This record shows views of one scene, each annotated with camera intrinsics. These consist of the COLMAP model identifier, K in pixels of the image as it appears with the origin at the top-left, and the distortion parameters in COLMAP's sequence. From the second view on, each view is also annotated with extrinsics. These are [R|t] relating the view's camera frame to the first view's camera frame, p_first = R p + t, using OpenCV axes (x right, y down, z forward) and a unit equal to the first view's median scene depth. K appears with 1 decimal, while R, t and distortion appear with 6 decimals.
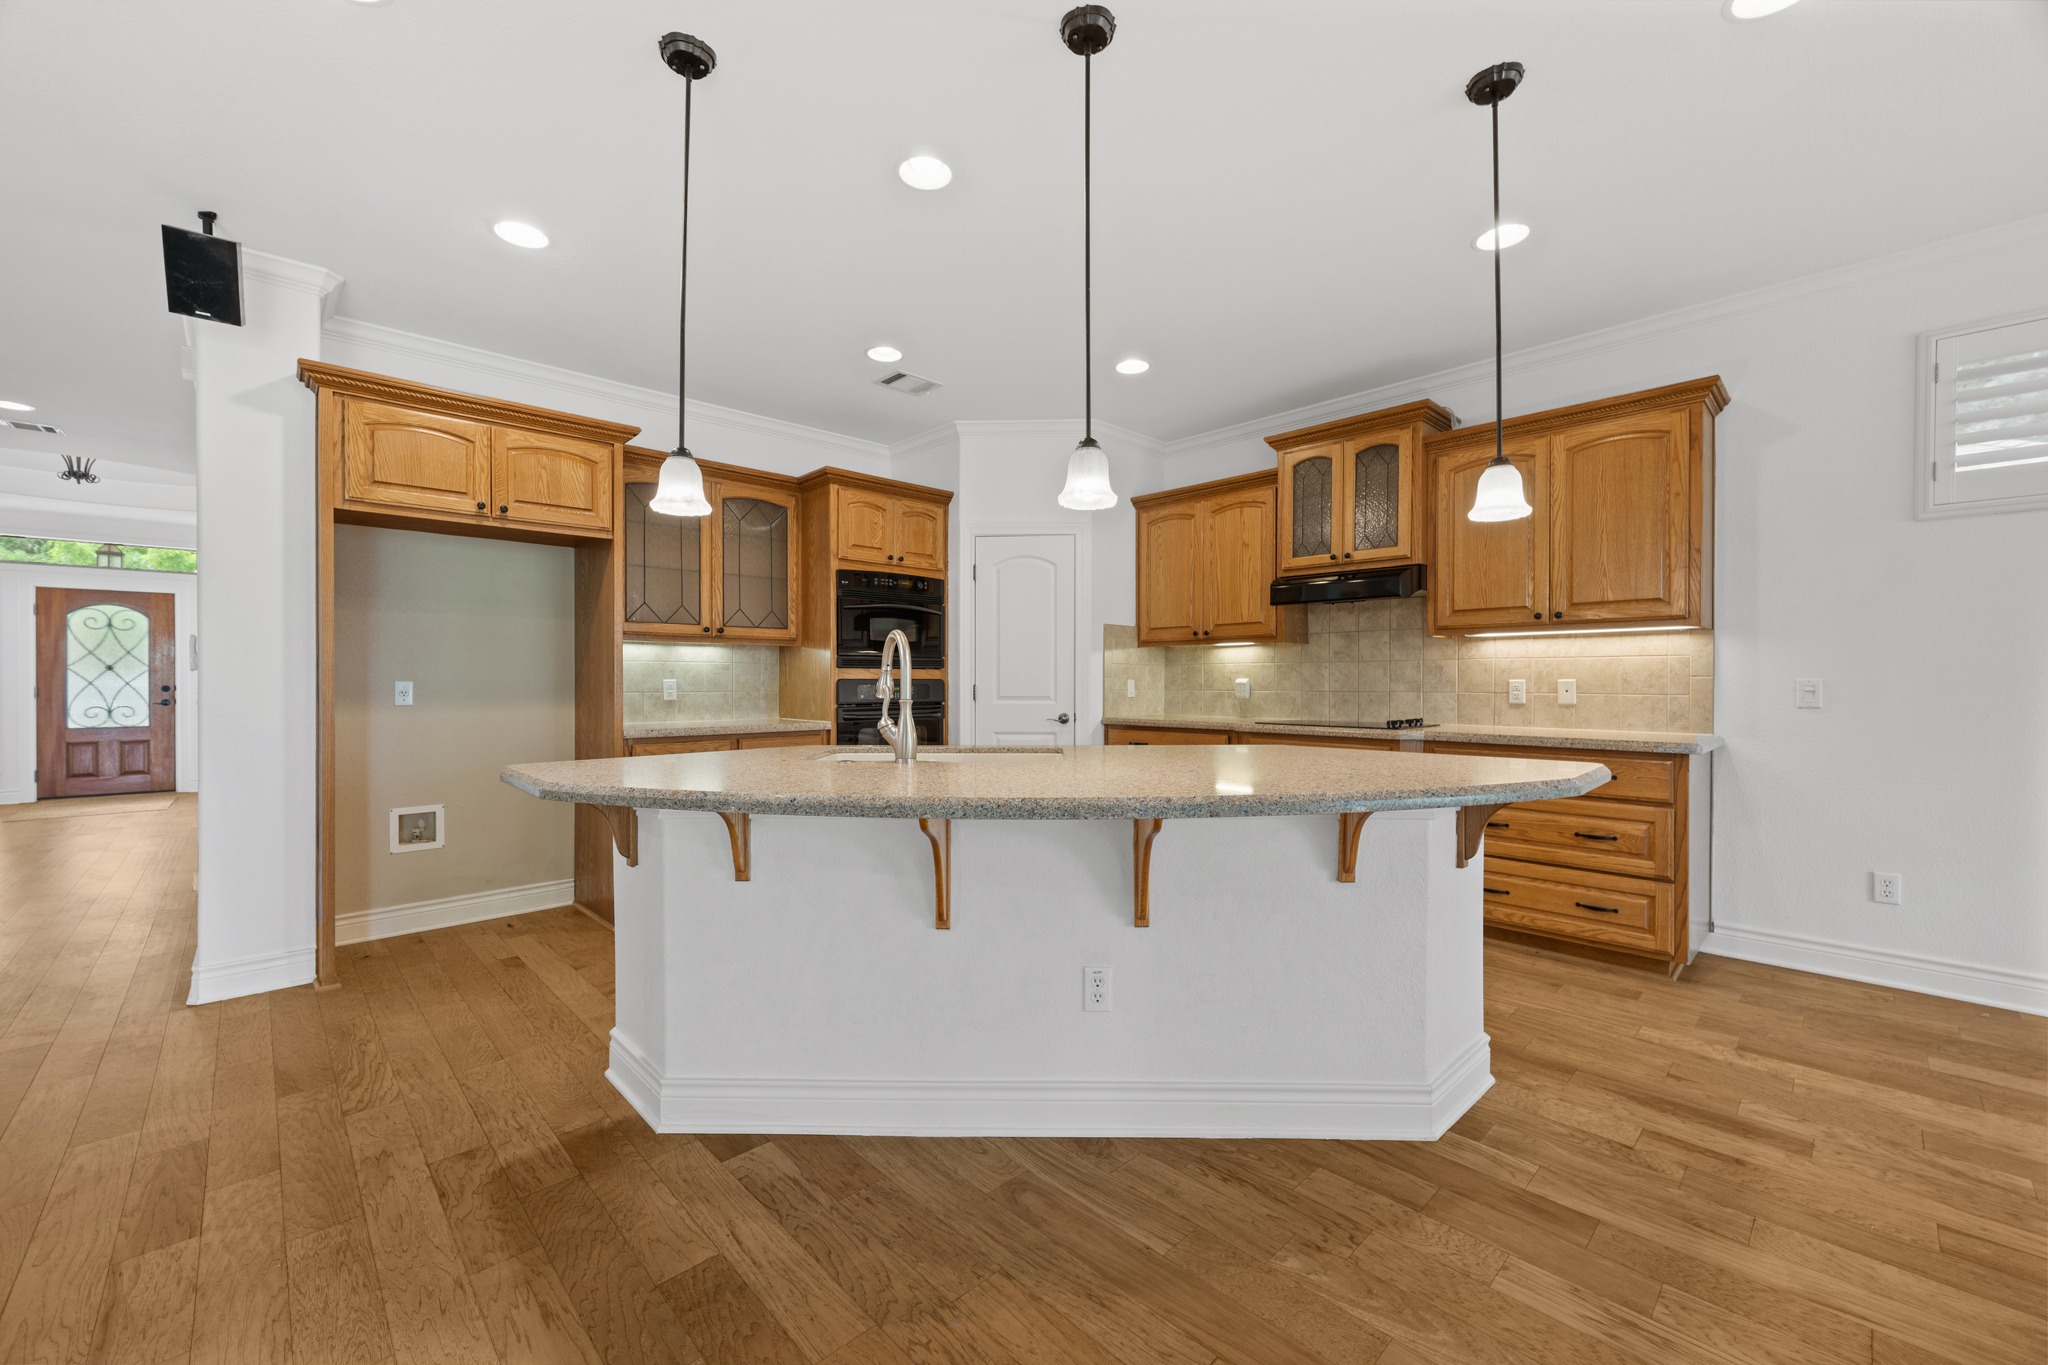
lens RADIAL K [[819.7, 0, 1030.1], [0, 819.7, 681.8], [0, 0, 1]] dist [-0.000480, -0.000102]
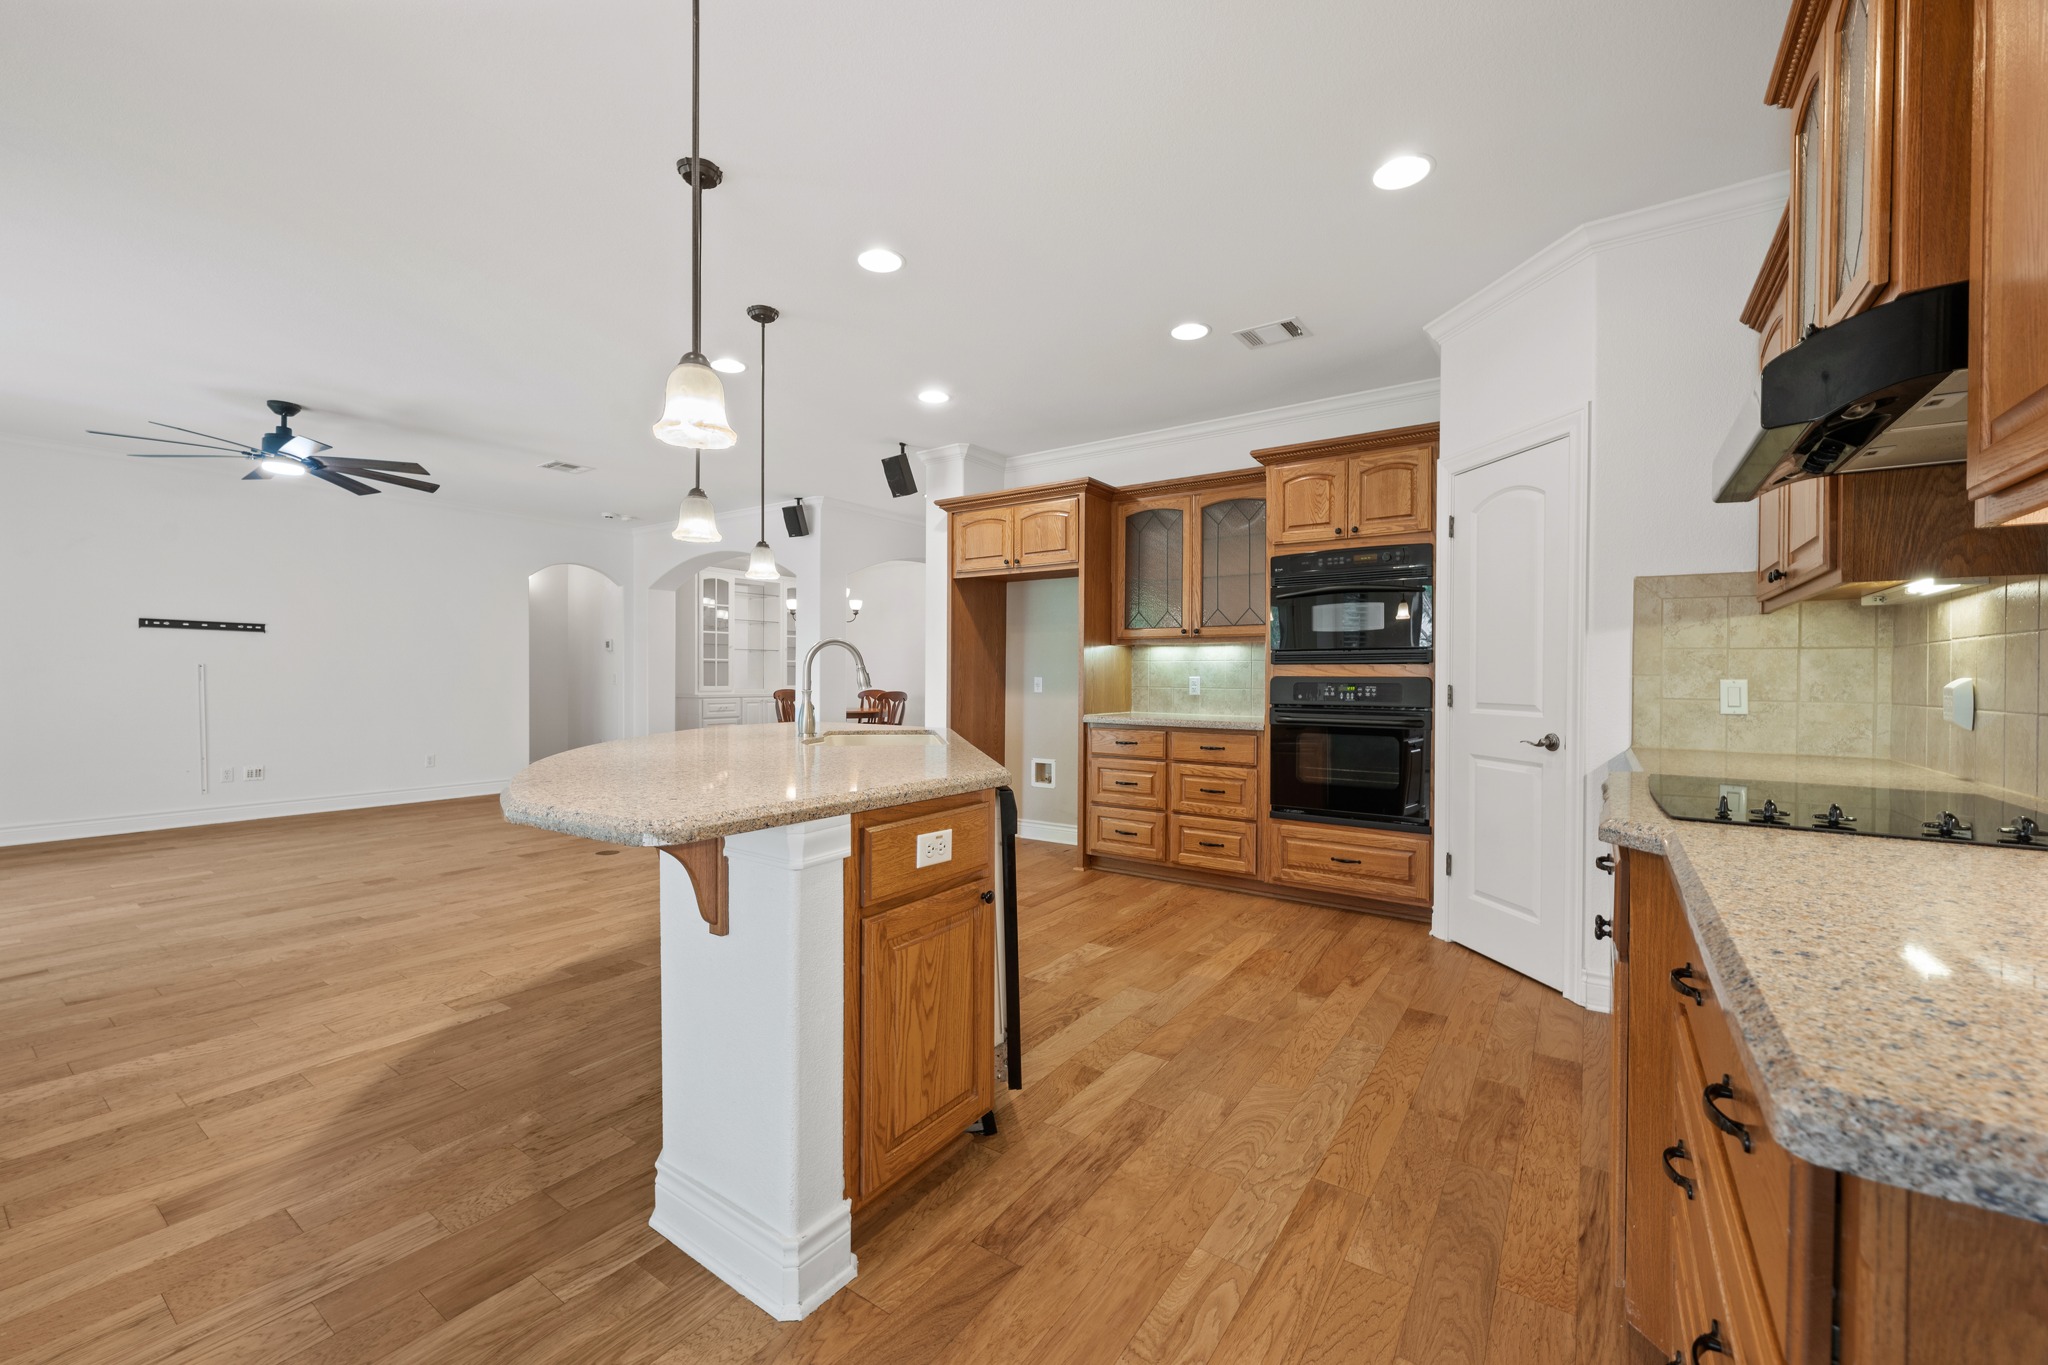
lens RADIAL K [[809.1, 0, 985.6], [0, 809.1, 676.9], [0, 0, 1]] dist [-0.000400, -0.000004]
pose [[0.173530, 0.002205, -0.984826, 0.596405], [-0.006952, 0.999975, 0.001014, -0.001546], [0.984804, 0.006670, 0.173541, 0.519007]]
